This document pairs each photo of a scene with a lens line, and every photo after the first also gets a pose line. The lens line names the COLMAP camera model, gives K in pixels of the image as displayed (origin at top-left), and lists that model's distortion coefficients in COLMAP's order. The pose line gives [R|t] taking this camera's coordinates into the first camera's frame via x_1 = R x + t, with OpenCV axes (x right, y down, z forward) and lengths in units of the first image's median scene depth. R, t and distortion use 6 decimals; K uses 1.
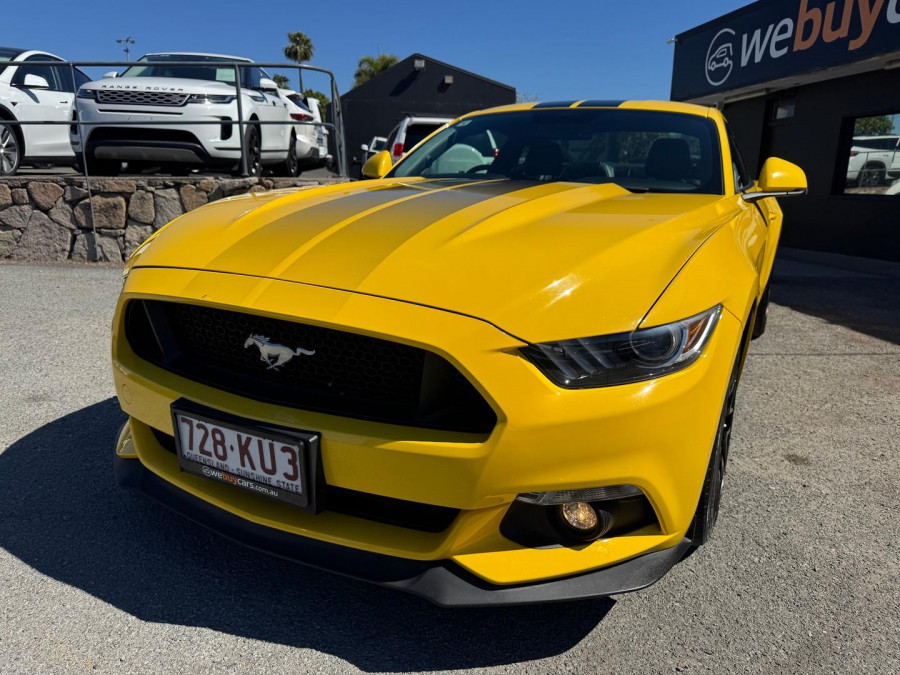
lens RADIAL K [[643.0, 0, 450.0], [0, 643.0, 337.5], [0, 0, 1]] dist [-0.000283, -0.004860]
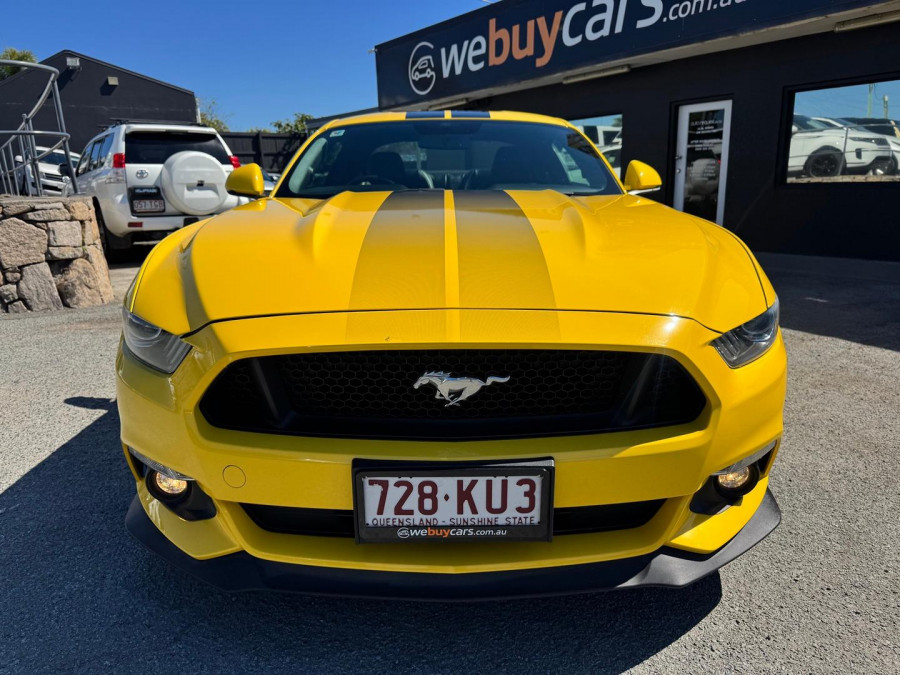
lens RADIAL K [[643.0, 0, 450.0], [0, 643.0, 337.5], [0, 0, 1]] dist [-0.000283, -0.004860]
pose [[0.888718, -0.145745, 0.434670, -0.147234], [0.148700, 0.988502, 0.027416, -0.016249], [-0.433668, 0.040271, 0.900172, 0.035229]]
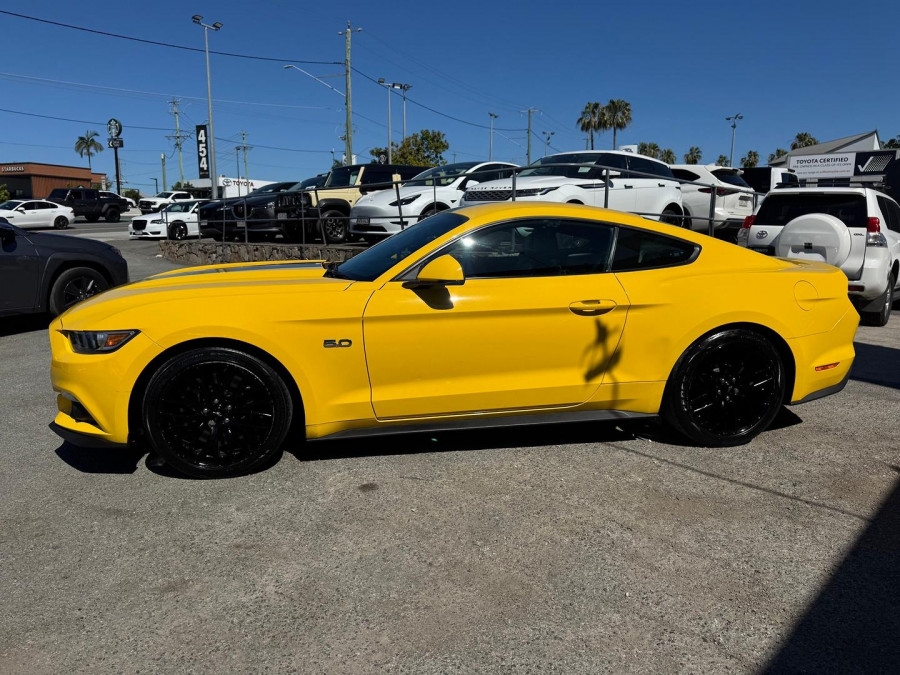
lens RADIAL K [[632.9, 0, 450.0], [0, 632.9, 337.5], [0, 0, 1]] dist [0.039569, -0.068187]
pose [[0.616339, 0.117022, -0.778738, 0.636238], [-0.191776, 0.981429, -0.004302, -0.048208], [0.763773, 0.151995, 0.627335, 0.120273]]
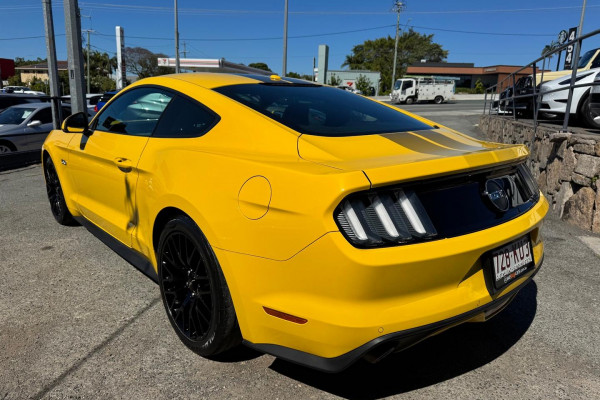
lens RADIAL K [[429.0, 0, 300.0], [0, 429.0, 200.0], [0, 0, 1]] dist [-0.002195, -0.003130]
pose [[-0.366025, 0.181215, -0.912791, 0.607095], [-0.265363, 0.919811, 0.289018, -0.231239], [0.891969, 0.348008, -0.288586, 0.832225]]
